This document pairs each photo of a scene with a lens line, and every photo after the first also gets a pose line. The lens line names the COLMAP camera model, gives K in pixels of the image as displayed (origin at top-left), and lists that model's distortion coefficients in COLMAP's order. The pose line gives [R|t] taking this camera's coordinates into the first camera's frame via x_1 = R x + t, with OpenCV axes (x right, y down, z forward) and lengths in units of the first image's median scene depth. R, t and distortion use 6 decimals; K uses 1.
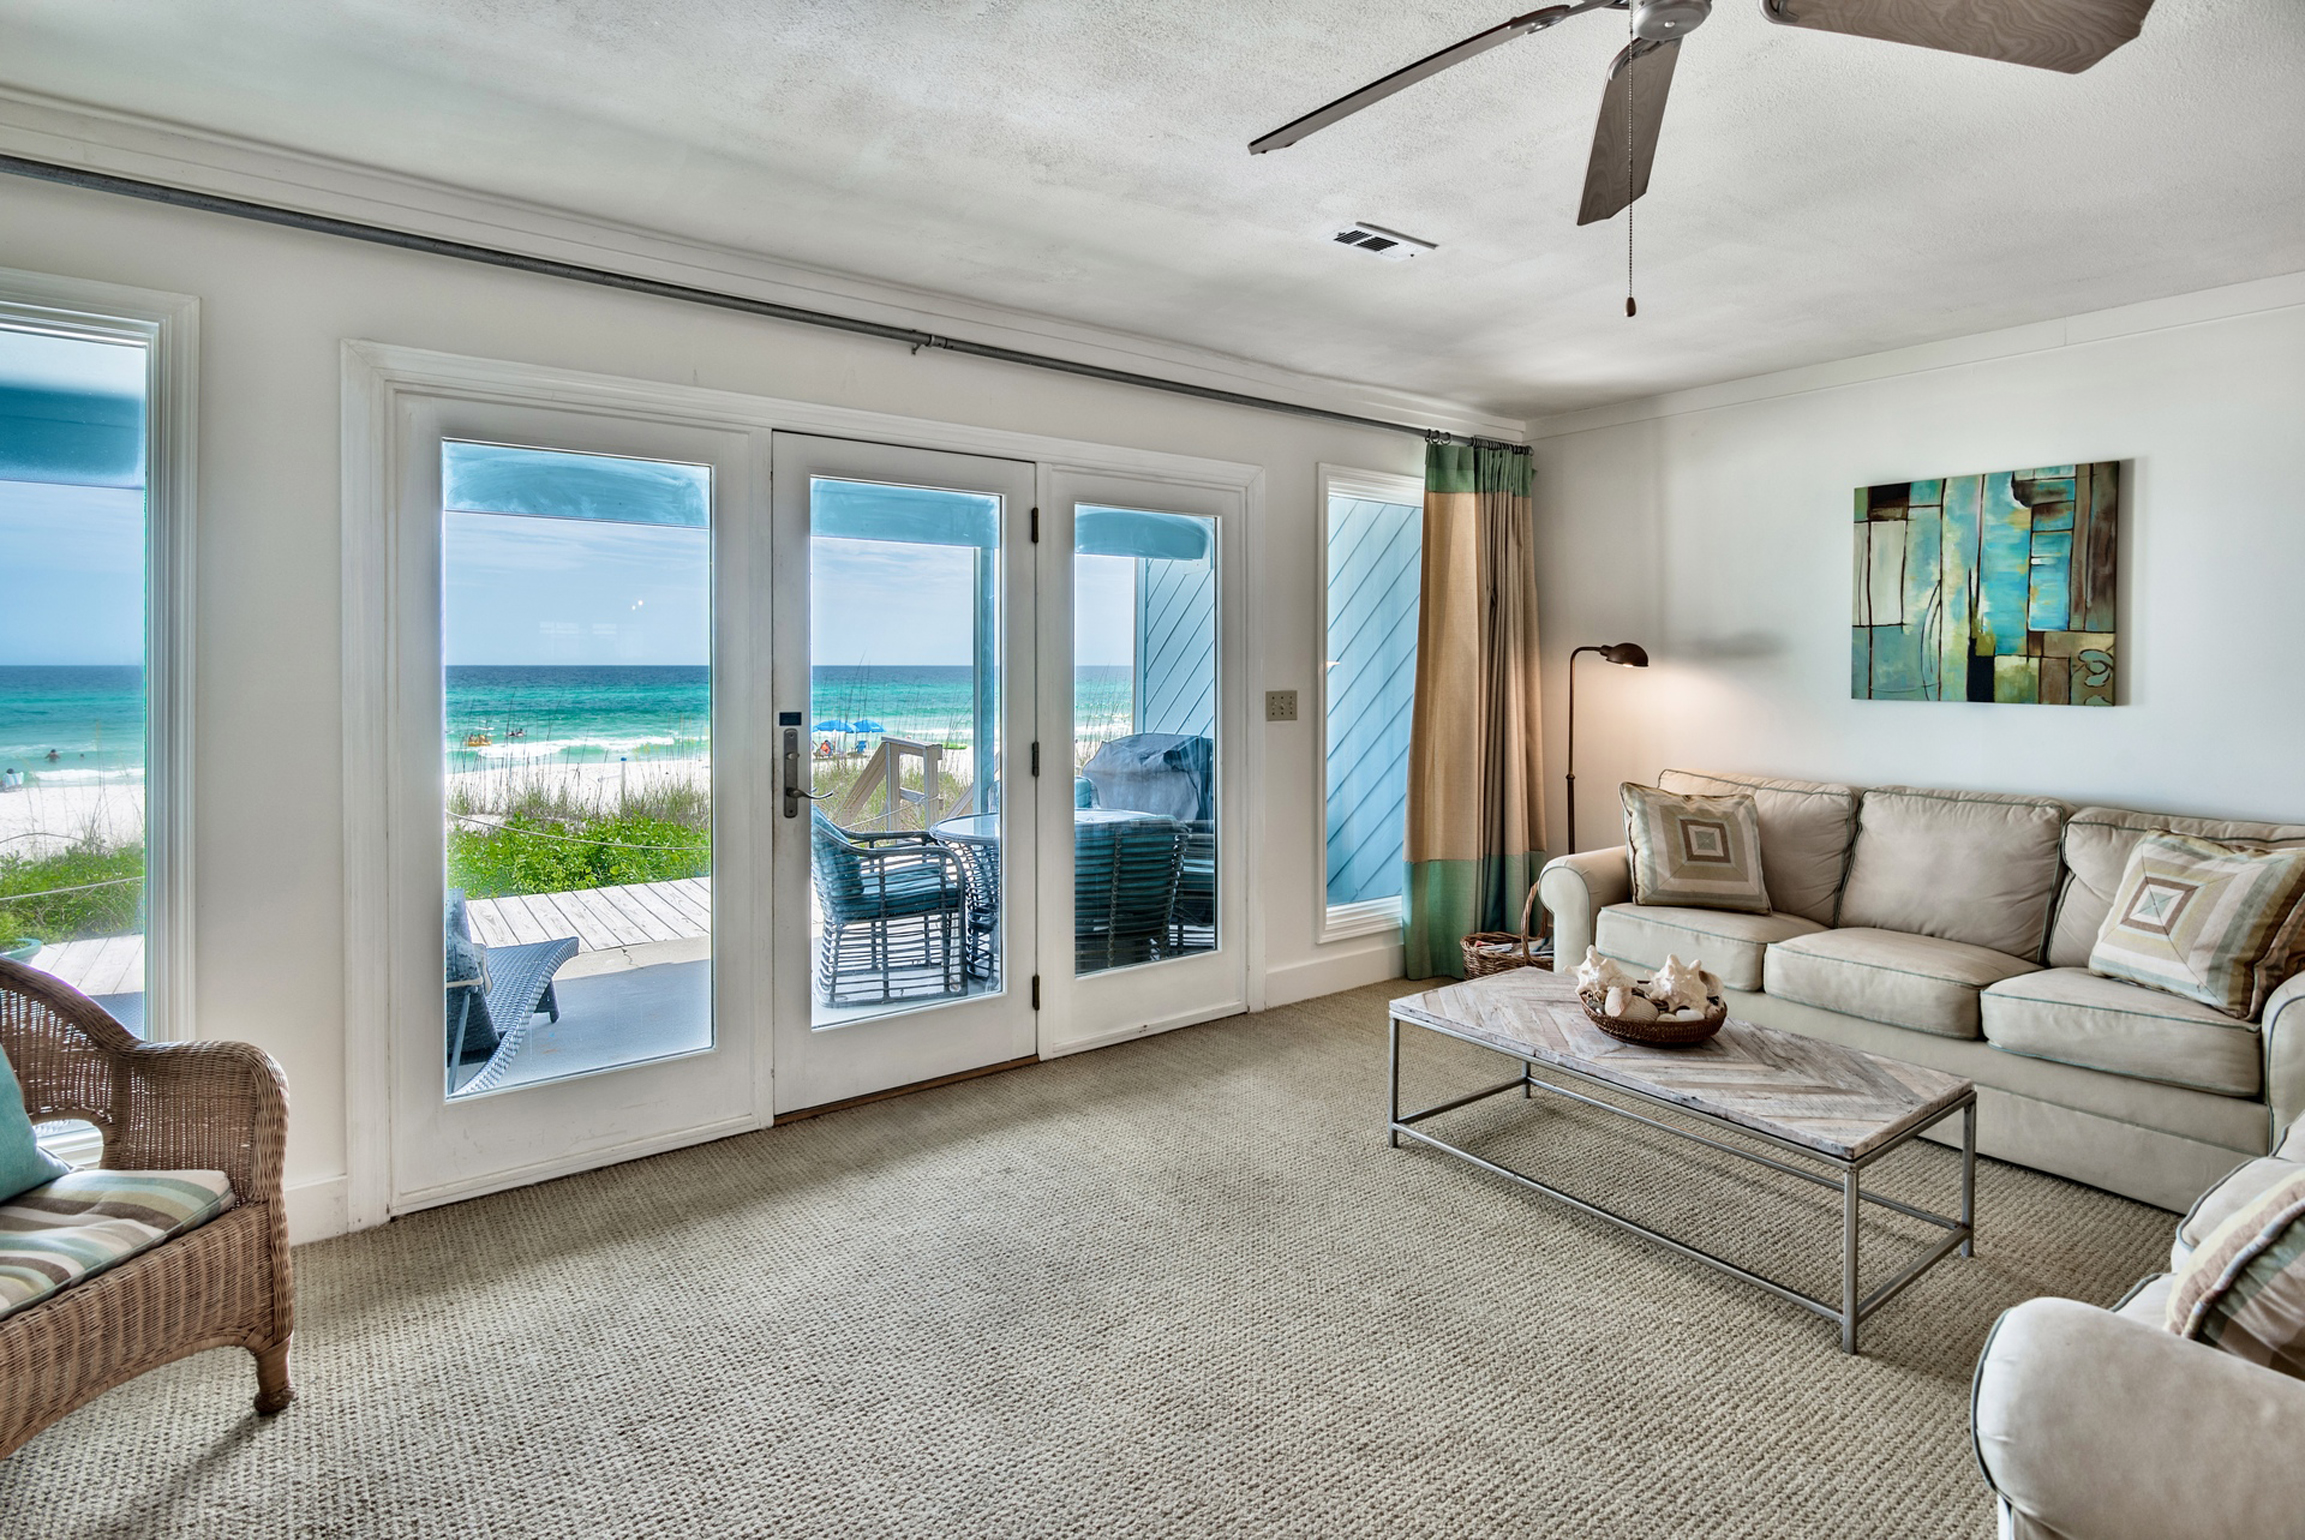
lens RADIAL K [[1135.9, 0, 1147.9], [0, 1135.9, 682.6], [0, 0, 1]] dist [-0.010563, 0.002734]
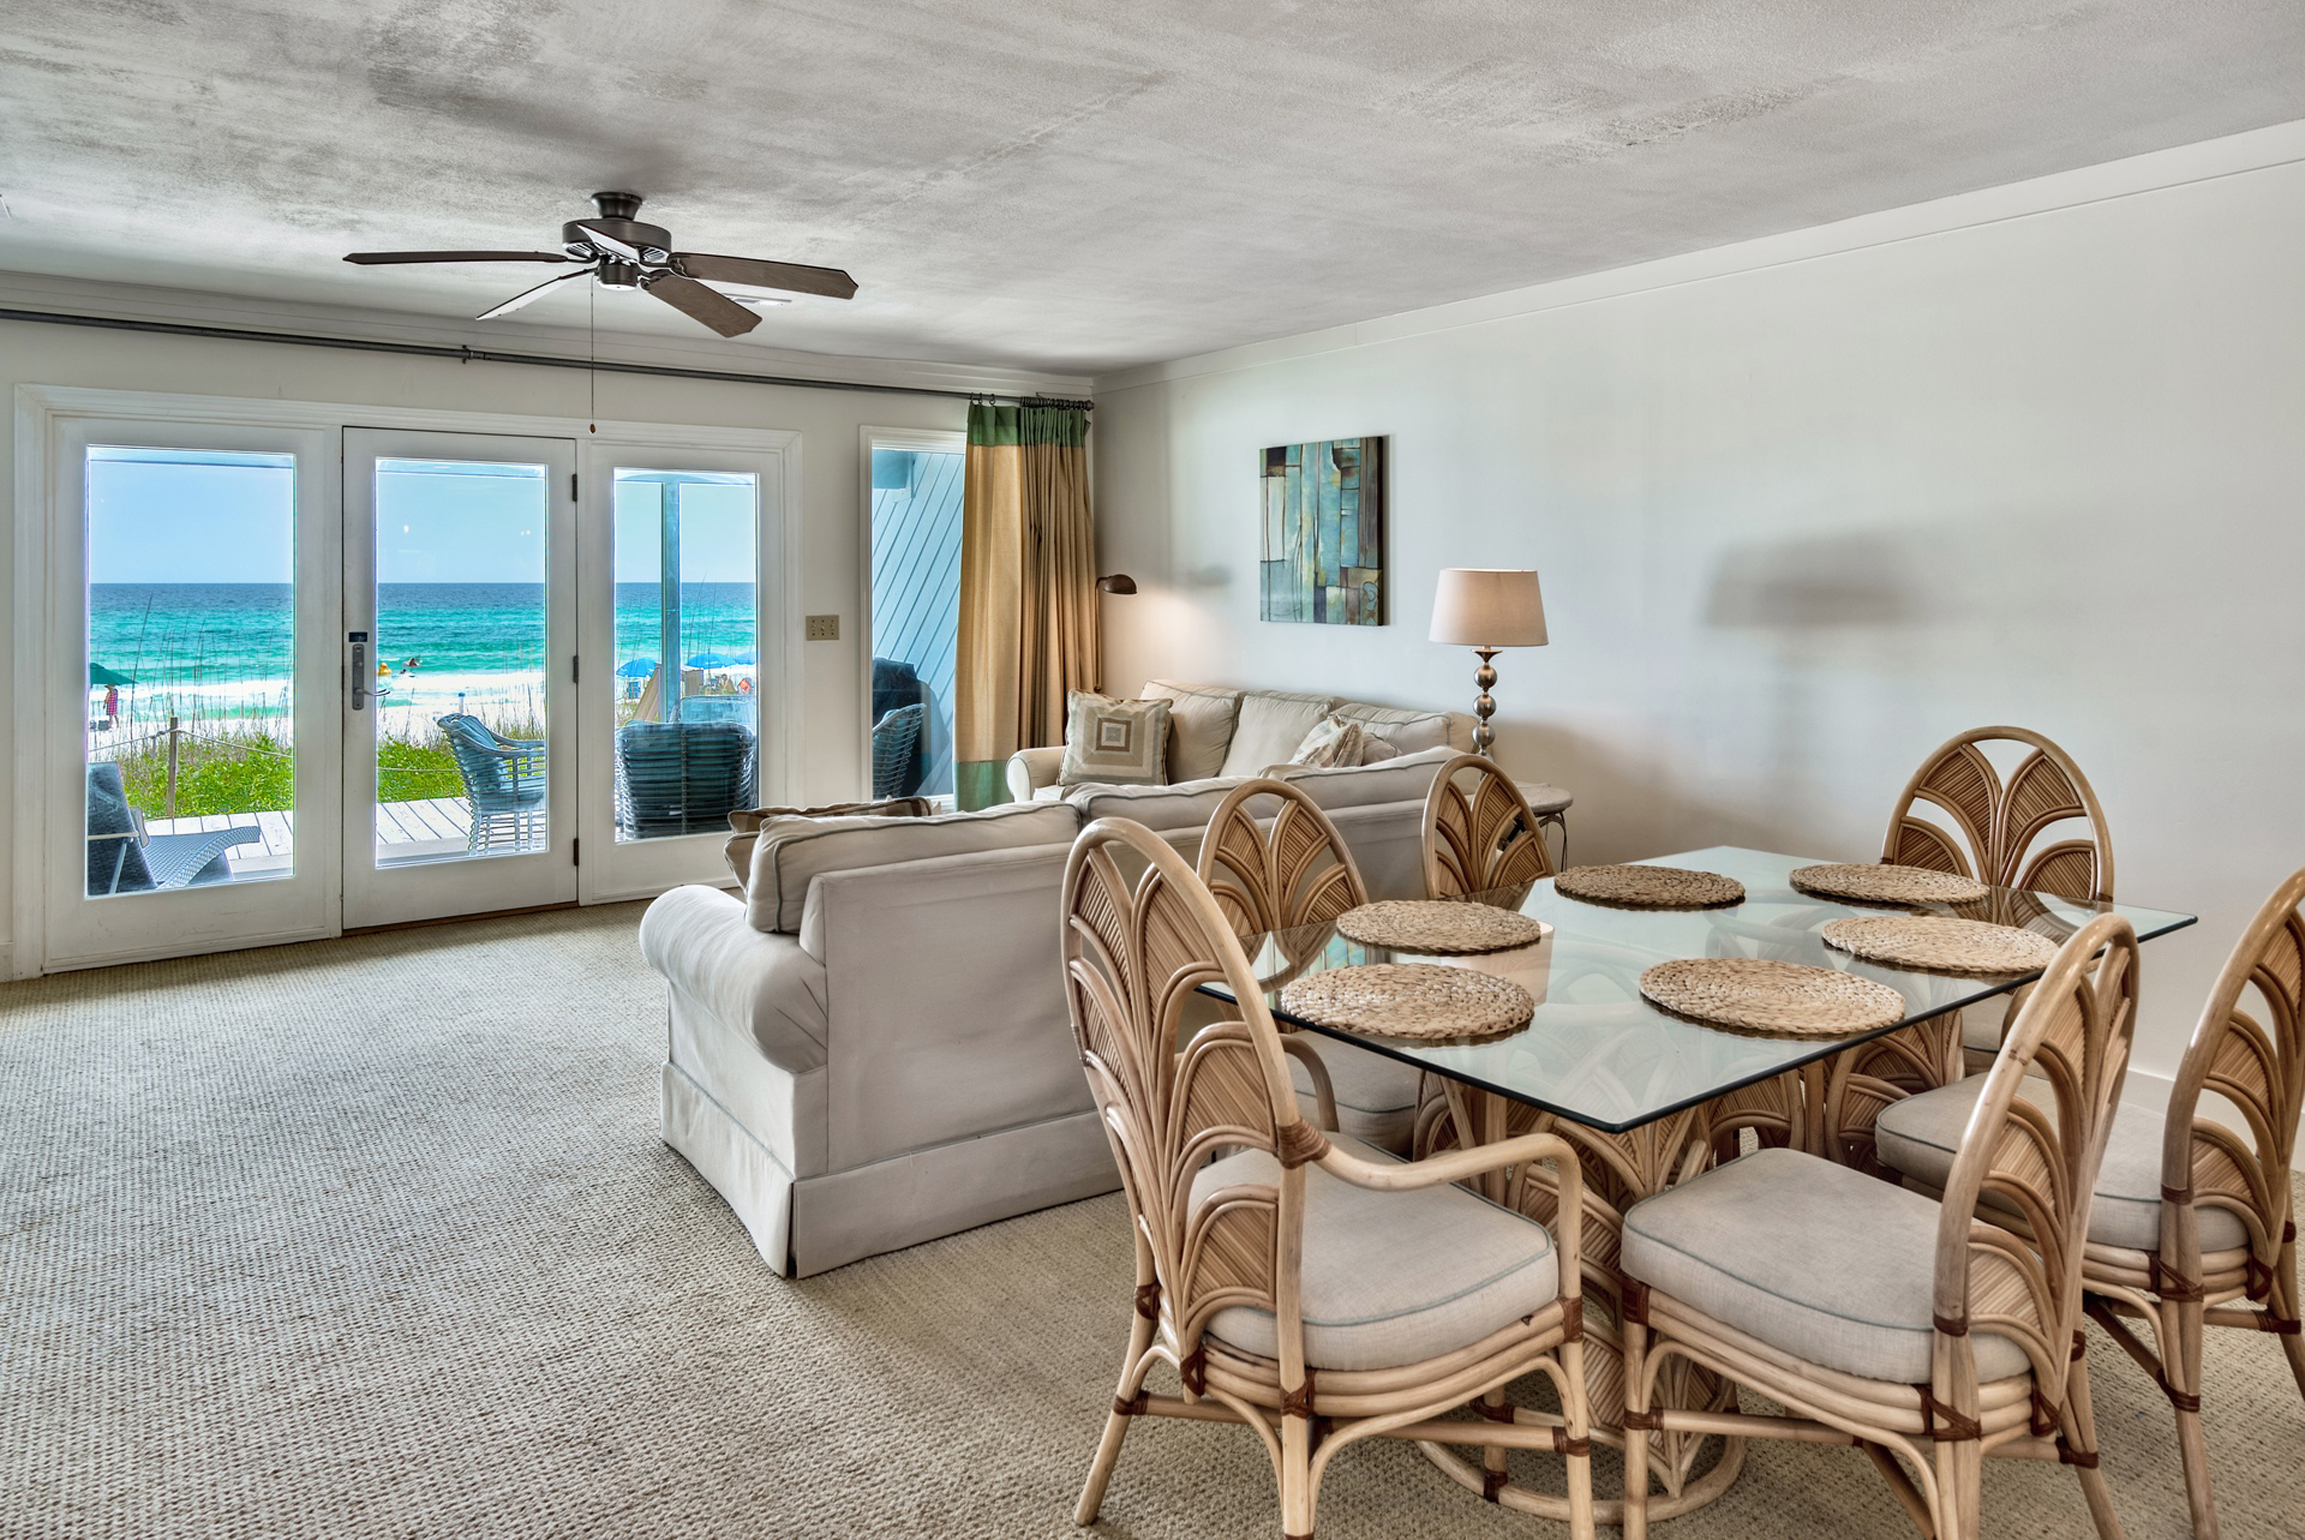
lens RADIAL K [[1437.7, 0, 1131.4], [0, 1437.7, 585.6], [0, 0, 1]] dist [0.006703, 0.003425]
pose [[0.999518, -0.003358, -0.030877, 0.568558], [0.002956, 0.999910, -0.013068, -0.004140], [0.030918, 0.012970, 0.999438, -0.597598]]
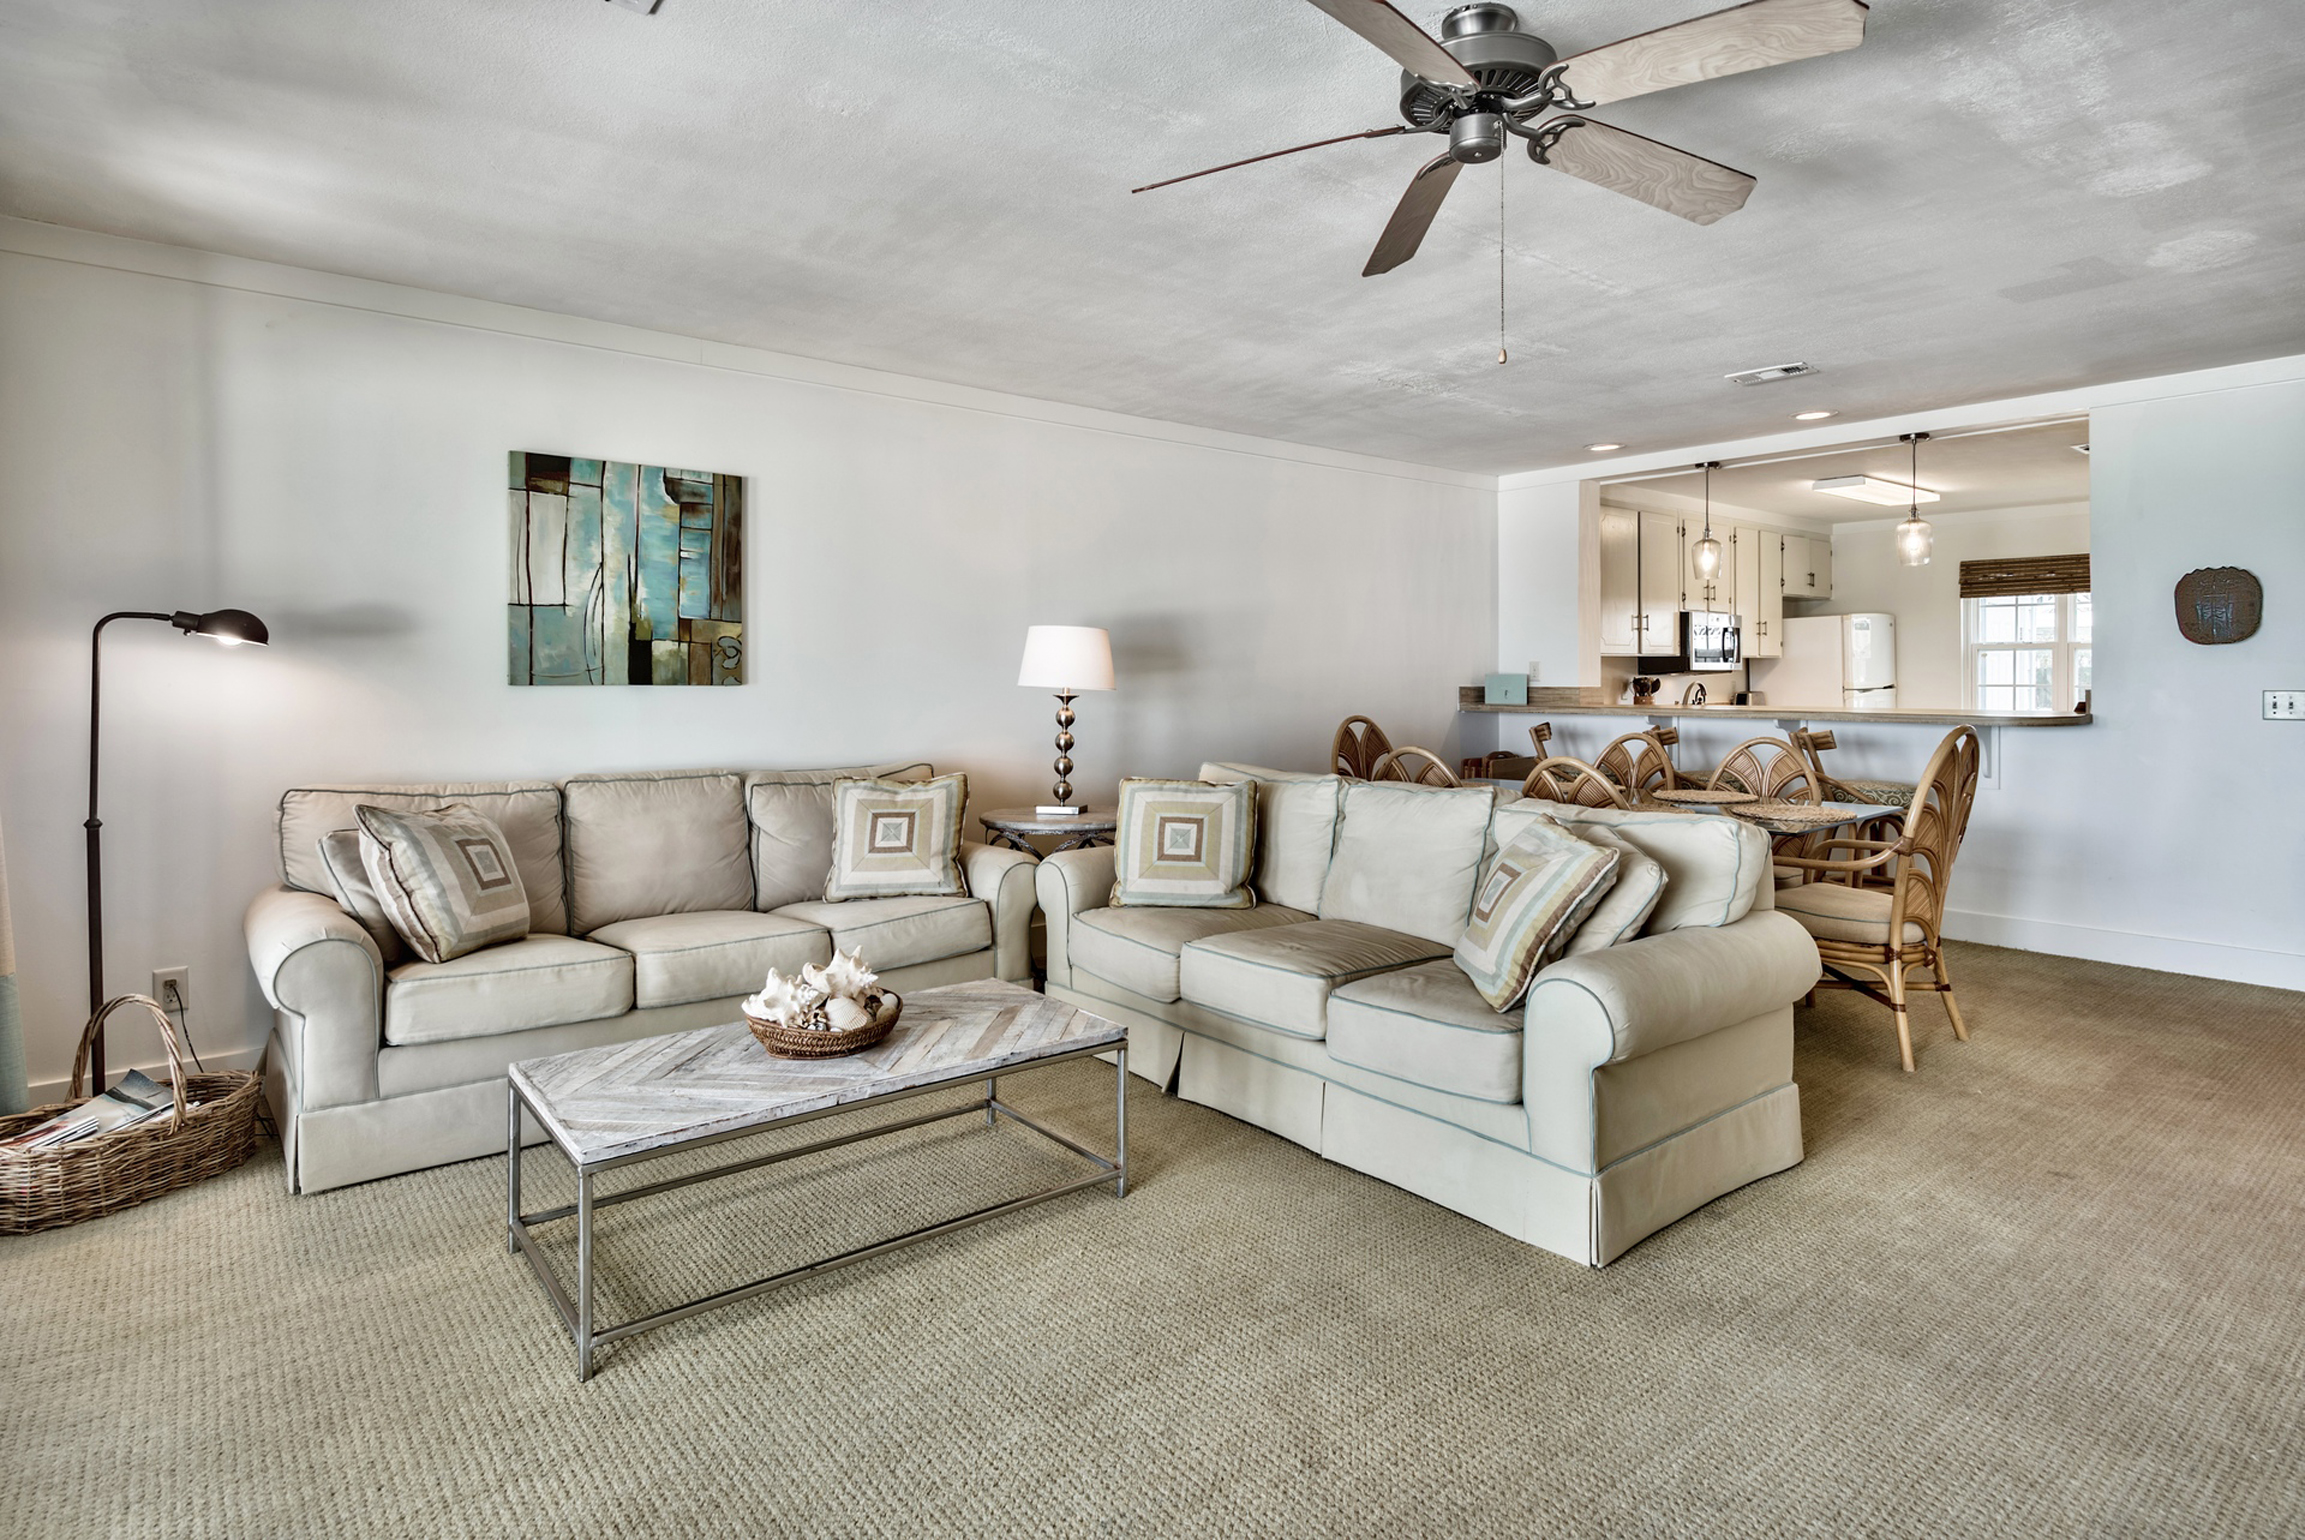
lens RADIAL K [[1200.2, 0, 1173.1], [0, 1200.2, 683.3], [0, 0, 1]] dist [0.005371, 0.000701]
pose [[-0.052070, -0.005728, 0.998627, -0.379834], [0.018048, 0.999815, 0.006676, 0.017015], [-0.998480, 0.018371, -0.051957, 0.562940]]
